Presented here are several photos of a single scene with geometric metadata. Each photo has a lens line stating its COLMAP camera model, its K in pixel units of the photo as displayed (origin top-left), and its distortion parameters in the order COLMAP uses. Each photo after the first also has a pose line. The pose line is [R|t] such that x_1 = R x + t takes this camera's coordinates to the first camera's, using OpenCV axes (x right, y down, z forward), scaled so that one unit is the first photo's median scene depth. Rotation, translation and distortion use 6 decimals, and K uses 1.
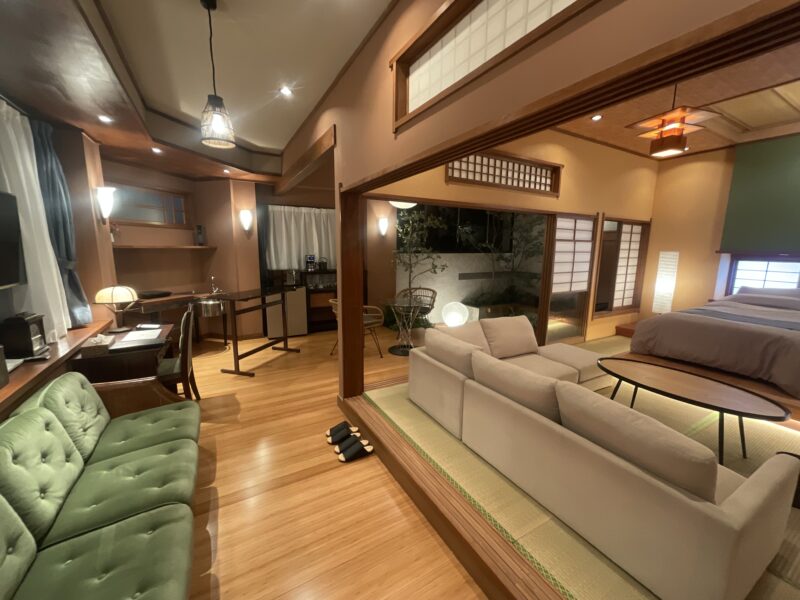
lens RADIAL K [[322.4, 0, 400.0], [0, 322.4, 300.0], [0, 0, 1]] dist [-0.000455, 0.000249]
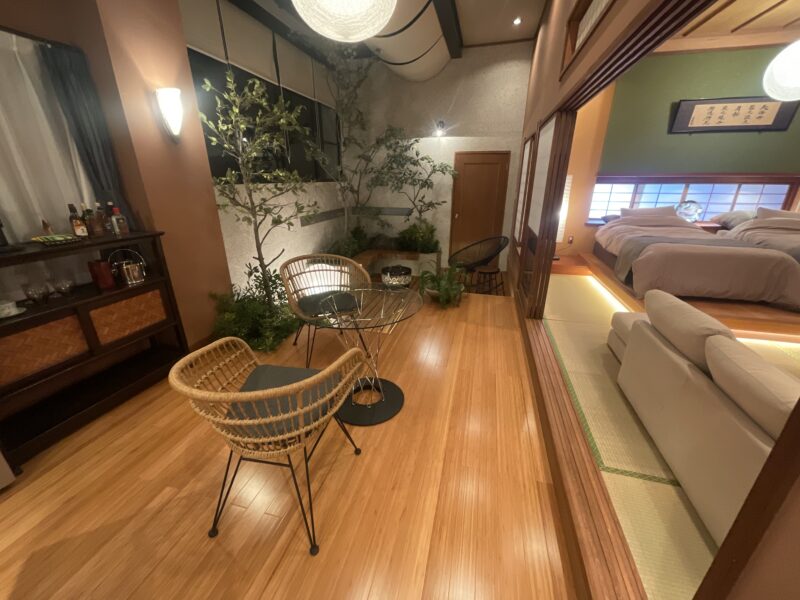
lens RADIAL K [[323.4, 0, 400.0], [0, 323.4, 300.0], [0, 0, 1]] dist [-0.007690, 0.000201]
pose [[0.702774, -0.260126, 0.662151, -0.223323], [0.123250, 0.961198, 0.246796, -0.093074], [-0.700656, -0.091832, 0.707565, 0.662501]]
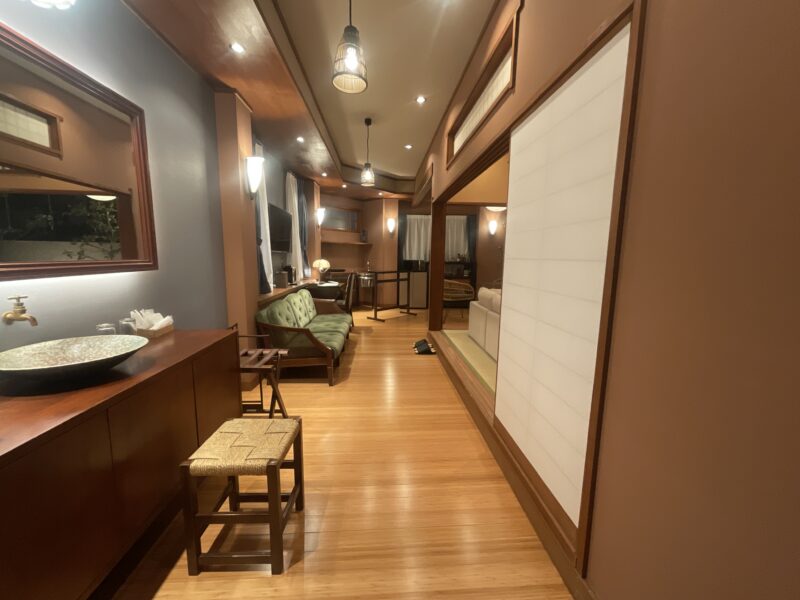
lens RADIAL K [[322.4, 0, 400.0], [0, 322.4, 300.0], [0, 0, 1]] dist [-0.000455, 0.000249]
pose [[0.896863, 0.060832, -0.438106, 0.240307], [-0.074233, 0.997149, -0.013511, 0.115556], [0.436035, 0.044639, 0.898822, -0.311708]]
